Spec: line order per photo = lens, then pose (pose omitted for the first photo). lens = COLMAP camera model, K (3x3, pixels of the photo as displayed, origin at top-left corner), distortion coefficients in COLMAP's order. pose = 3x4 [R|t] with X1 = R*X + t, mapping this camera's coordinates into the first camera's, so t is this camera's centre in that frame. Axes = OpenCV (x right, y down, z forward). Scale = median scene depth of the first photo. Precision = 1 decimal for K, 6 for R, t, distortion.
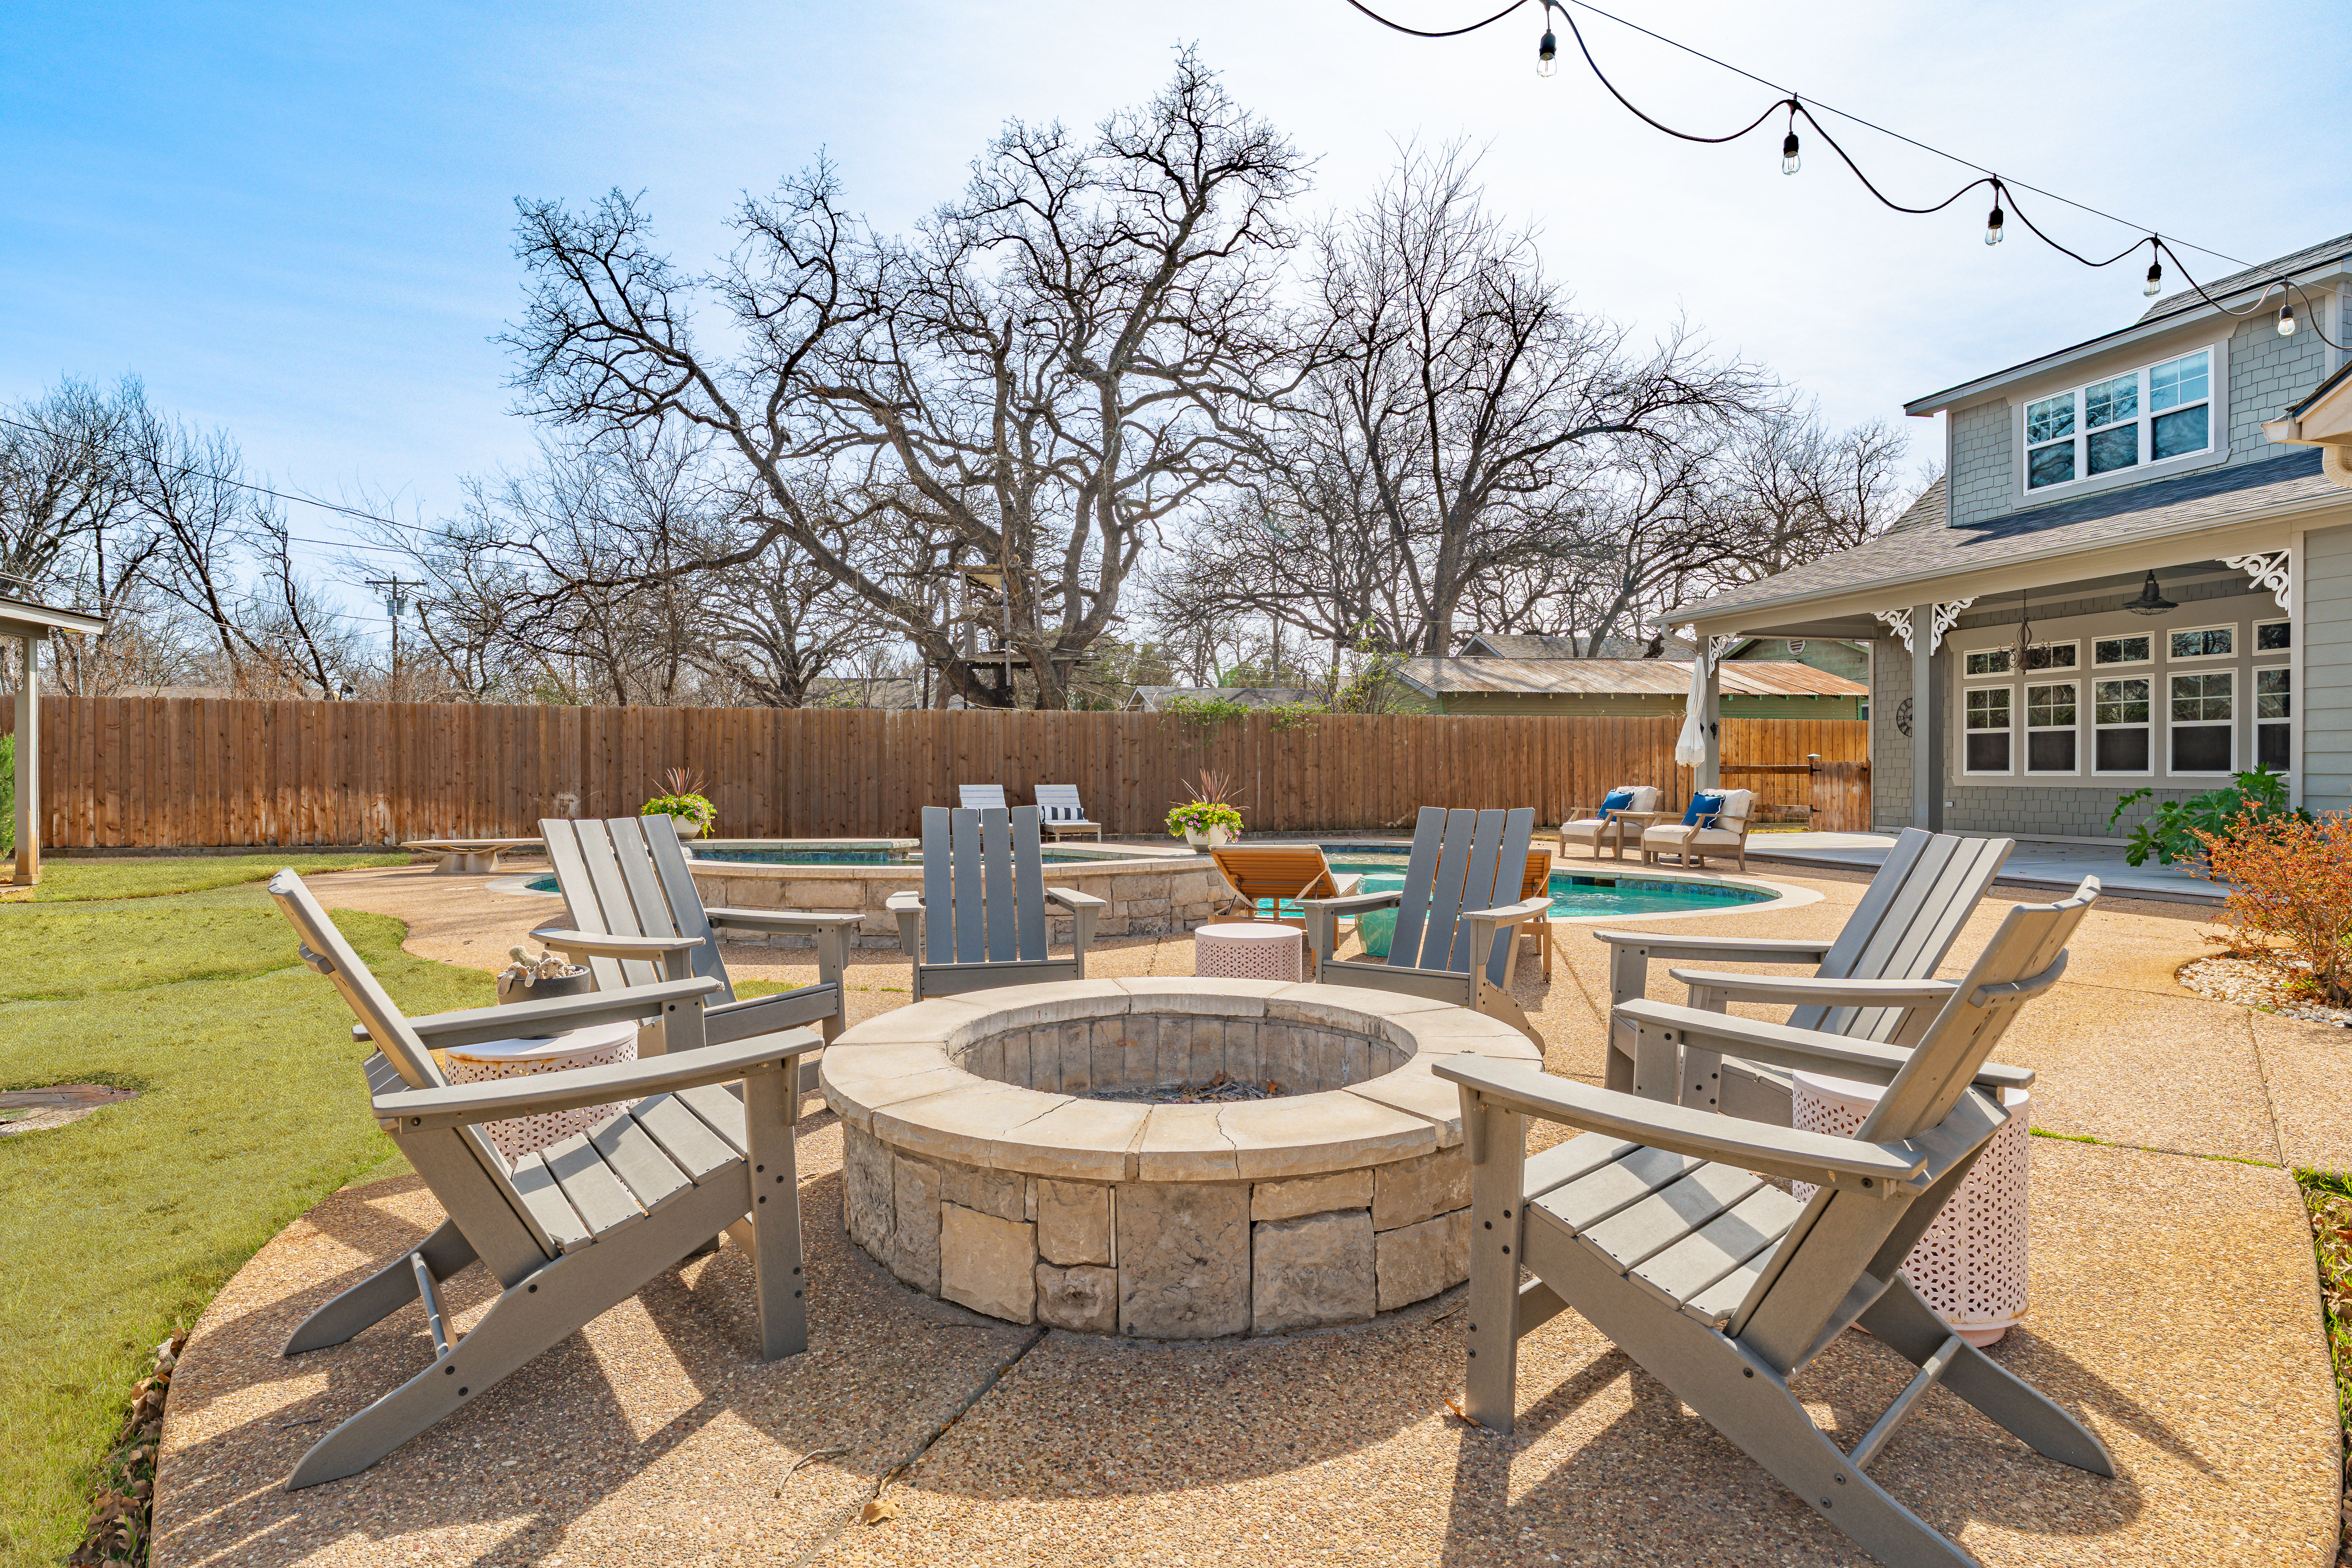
lens RADIAL K [[1220.2, 0, 1176.0], [0, 1220.2, 784.0], [0, 0, 1]] dist [-0.000569, -0.000800]
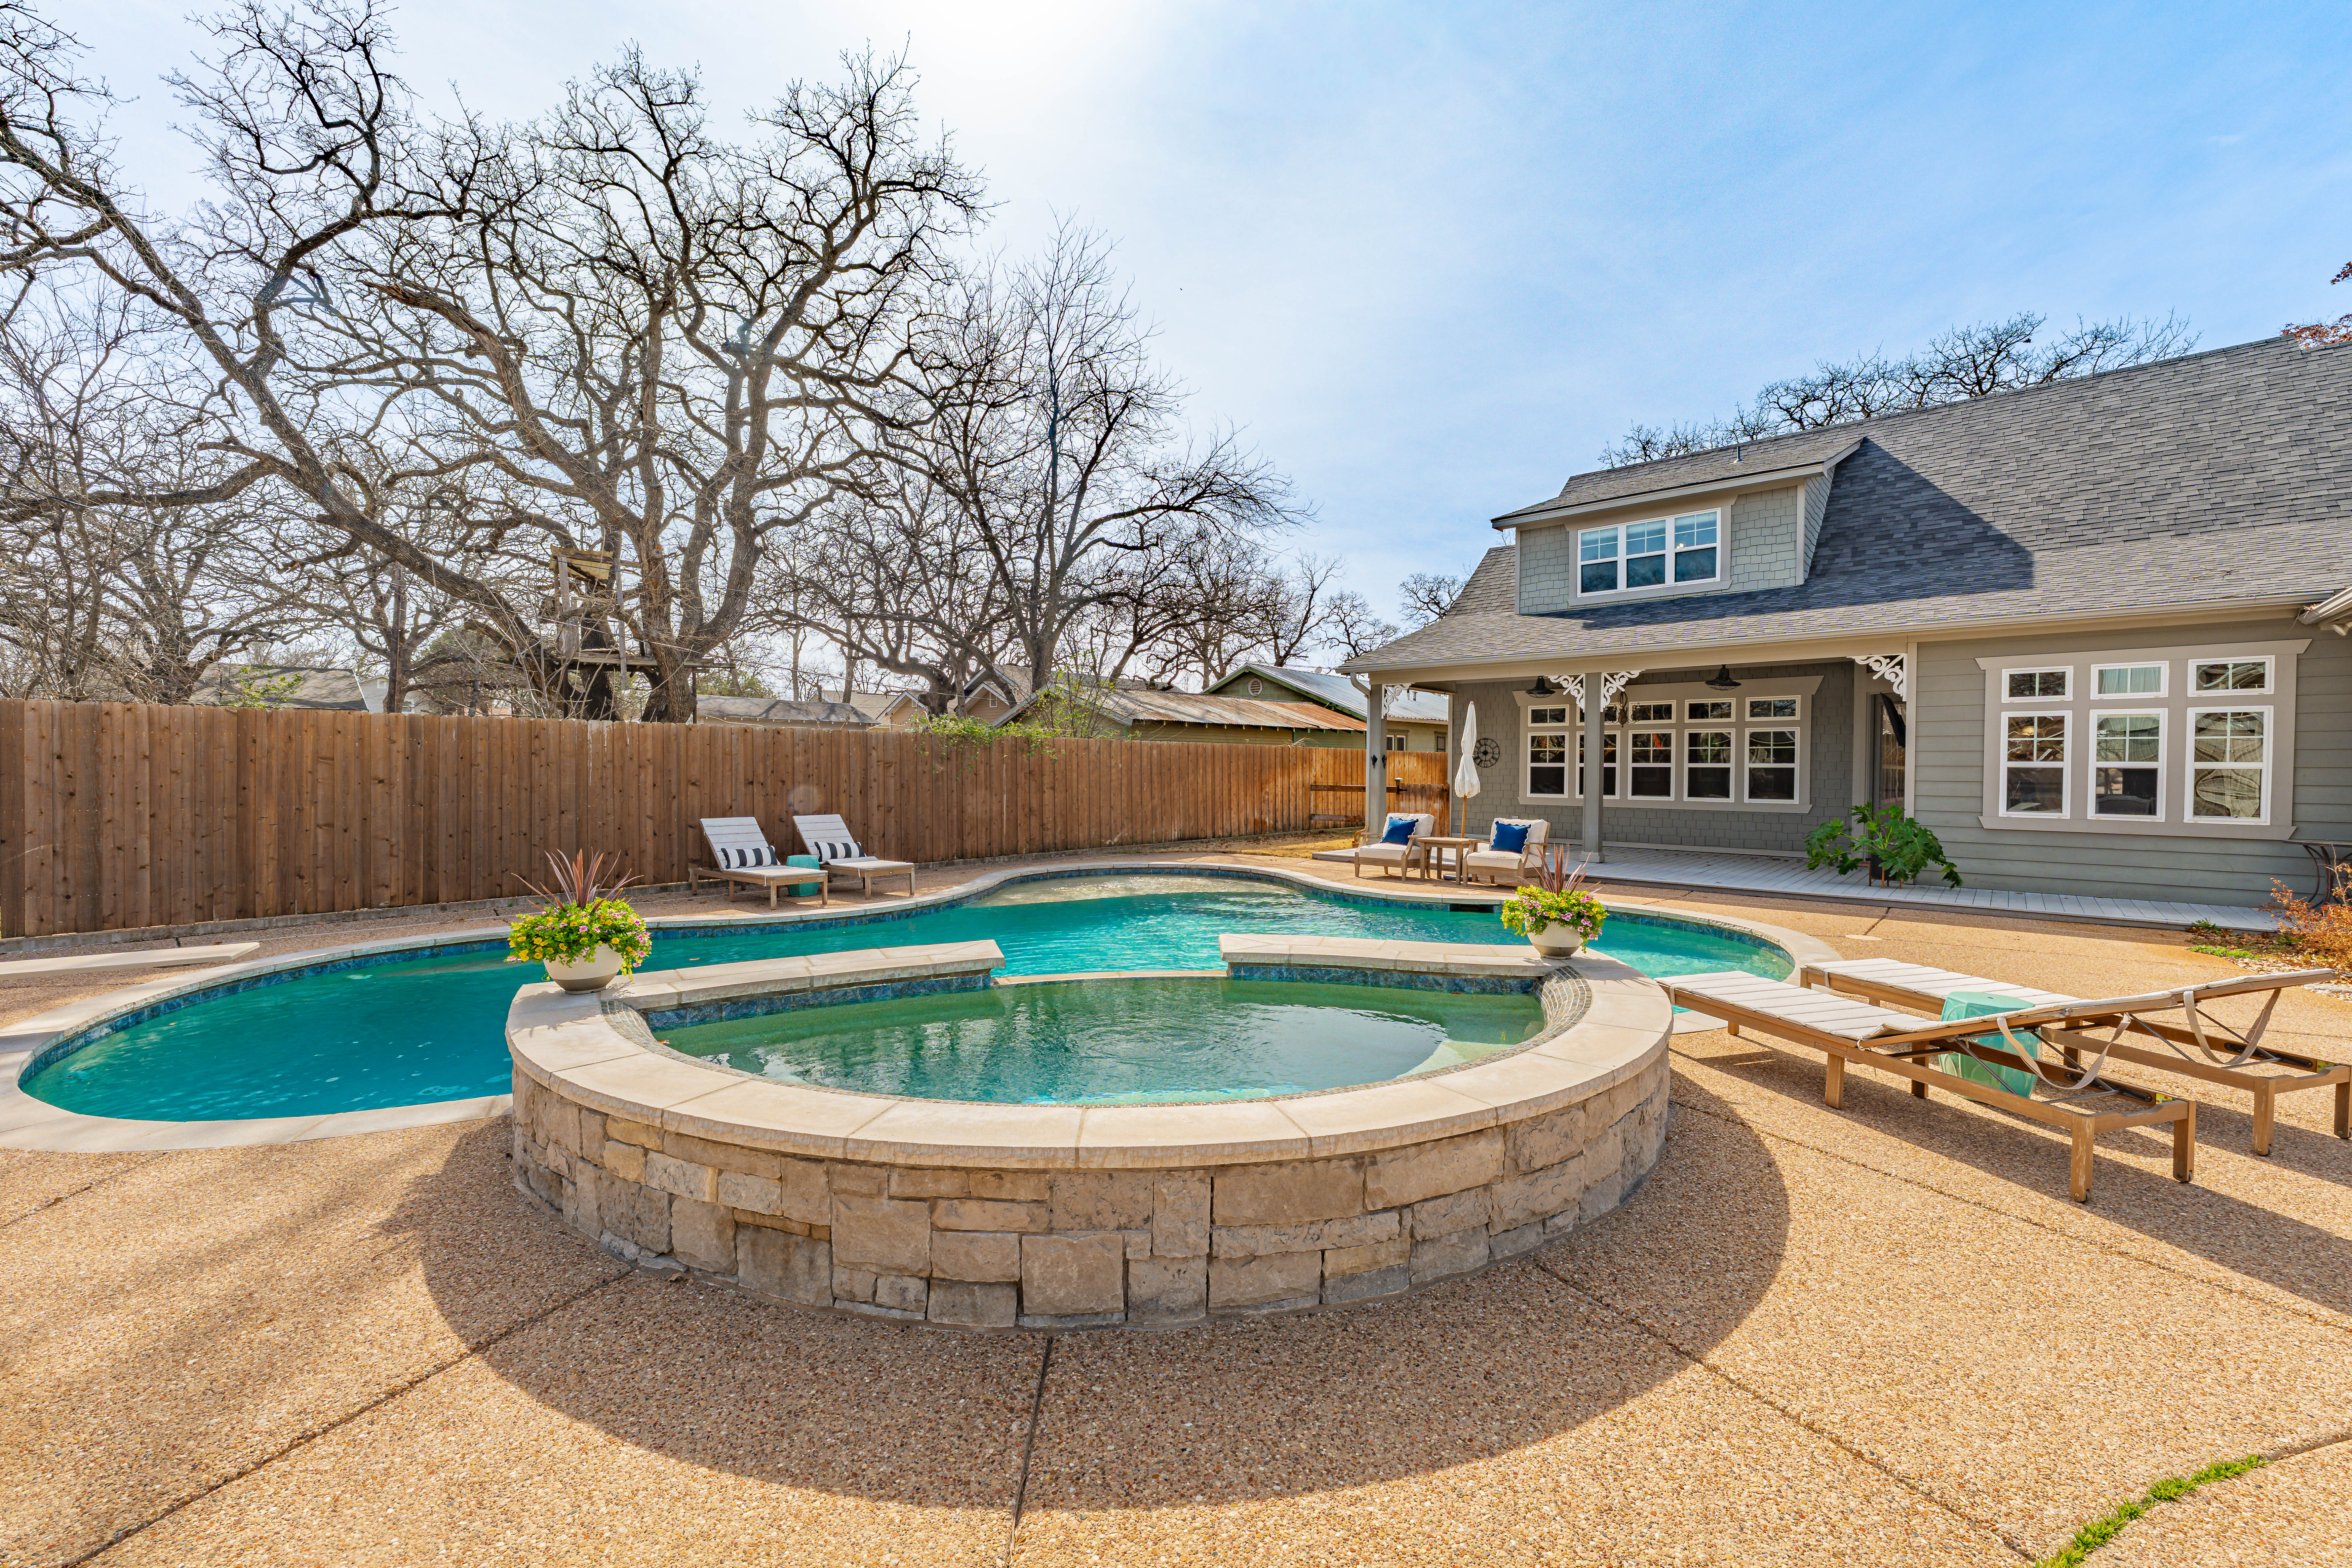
lens RADIAL K [[931.2, 0, 1176.0], [0, 931.2, 784.0], [0, 0, 1]] dist [-0.000128, -0.000567]
pose [[0.843983, -0.001918, 0.536366, -0.185185], [-0.001804, 0.999978, 0.006416, -0.020245], [-0.536366, -0.006382, 0.843961, 0.242800]]
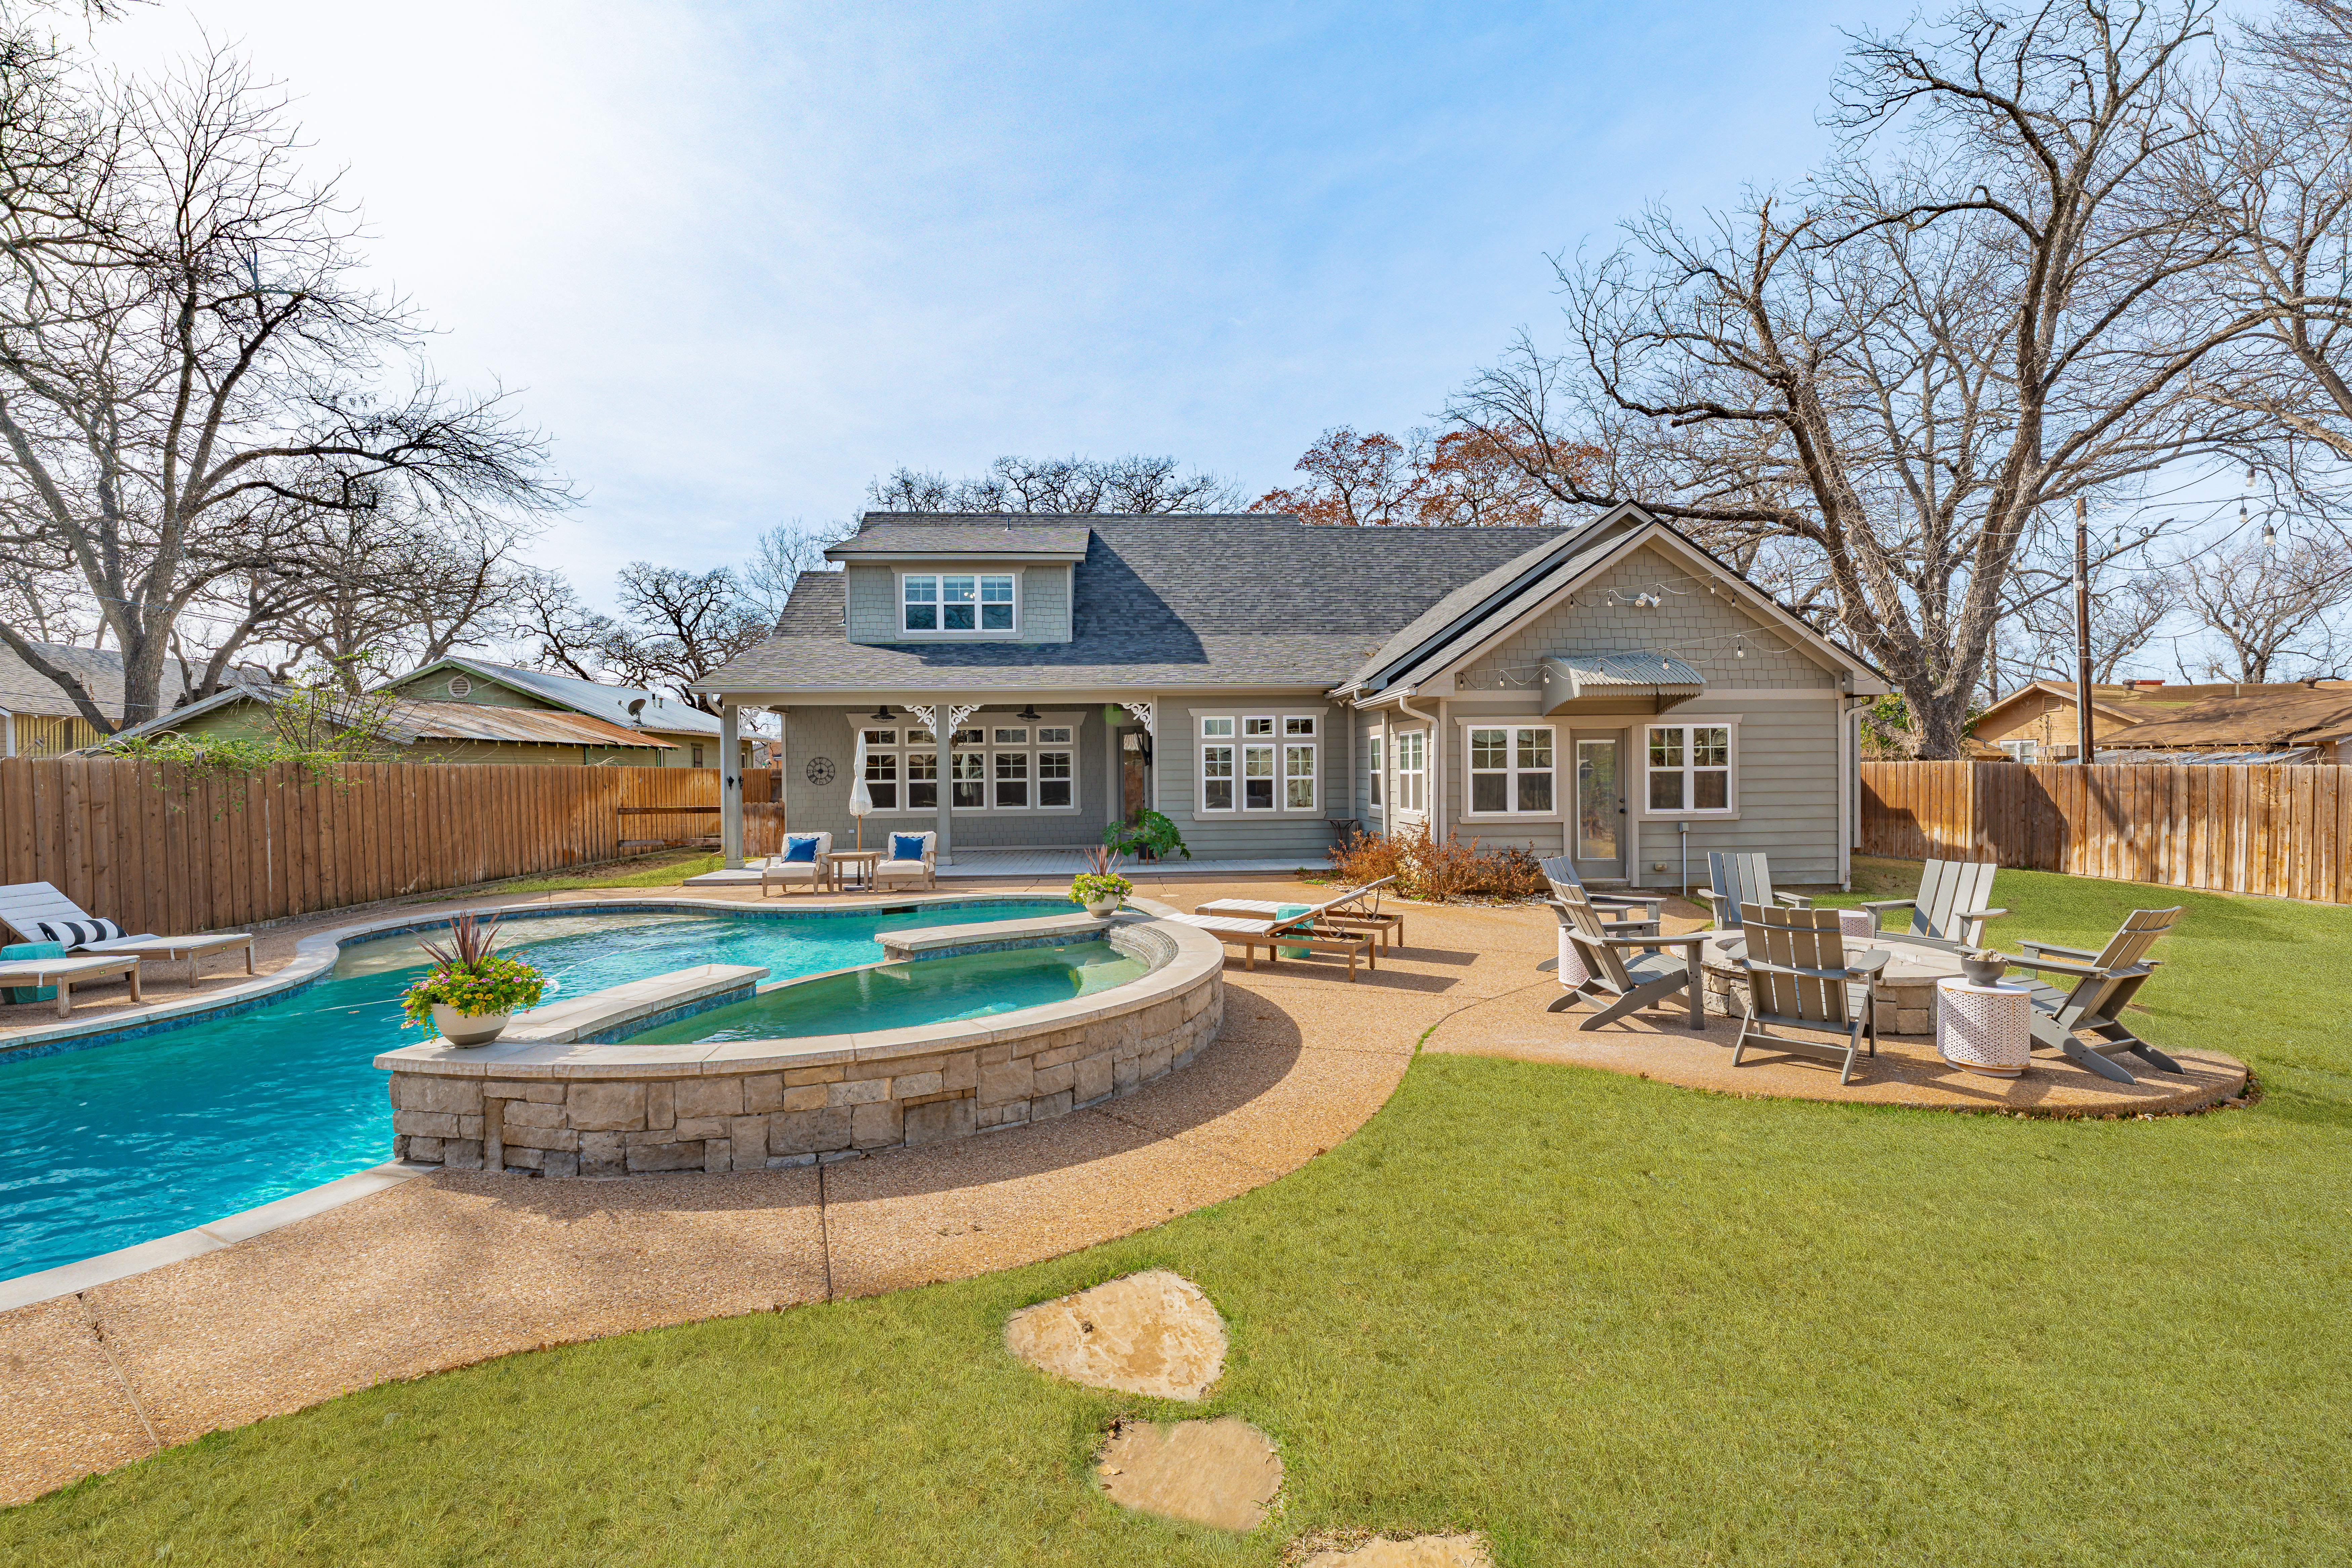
lens RADIAL K [[1011.5, 0, 1176.0], [0, 1011.5, 784.0], [0, 0, 1]] dist [0.000301, 0.000024]
pose [[0.207920, -0.011757, 0.978075, -0.356066], [0.023237, 0.999705, 0.007077, -0.029812], [-0.977870, 0.021256, 0.208132, 0.273192]]
